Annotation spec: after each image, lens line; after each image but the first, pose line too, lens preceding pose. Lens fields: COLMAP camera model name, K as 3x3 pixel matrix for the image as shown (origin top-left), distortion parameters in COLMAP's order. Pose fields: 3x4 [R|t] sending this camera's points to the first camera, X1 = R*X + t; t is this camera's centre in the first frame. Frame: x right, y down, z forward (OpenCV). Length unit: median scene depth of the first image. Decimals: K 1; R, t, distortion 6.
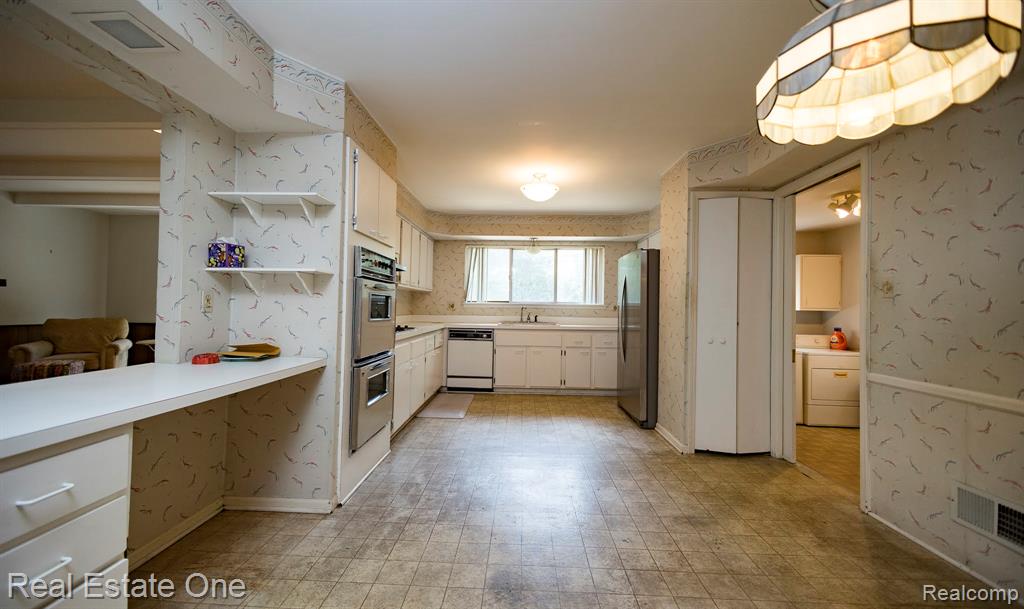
lens RADIAL K [[389.1, 0, 512.0], [0, 389.1, 304.5], [0, 0, 1]] dist [0.004786, -0.000034]
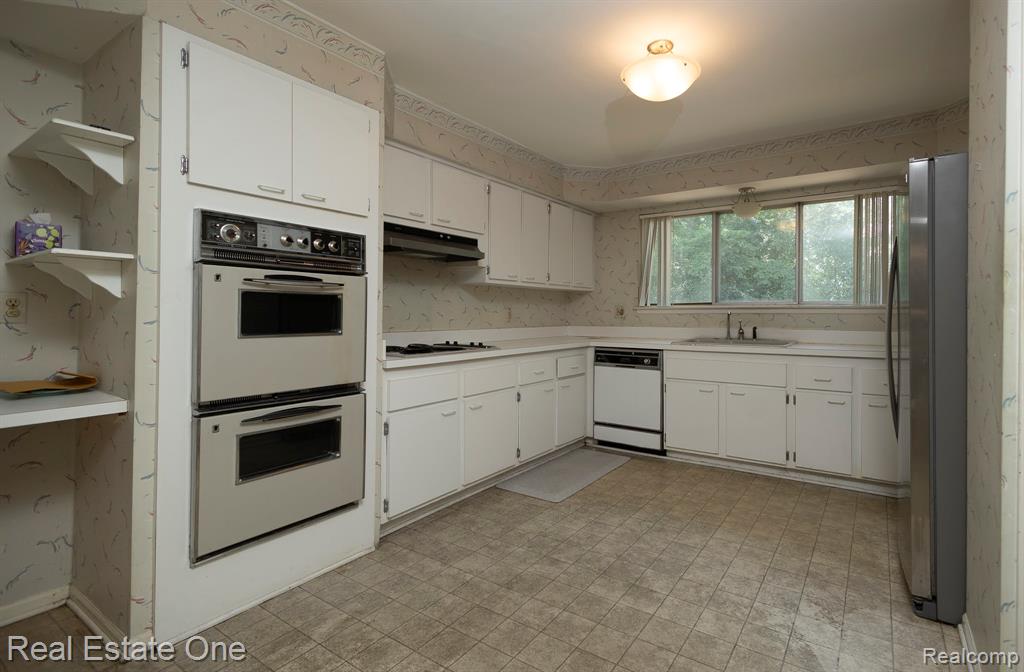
lens RADIAL K [[483.9, 0, 581.0], [0, 483.9, 313.2], [0, 0, 1]] dist [-0.003292, -0.000708]
pose [[0.865144, -0.012717, -0.501362, 0.214516], [0.013750, 0.999904, -0.001637, 0.006995], [0.501335, -0.005477, 0.865236, 0.305941]]
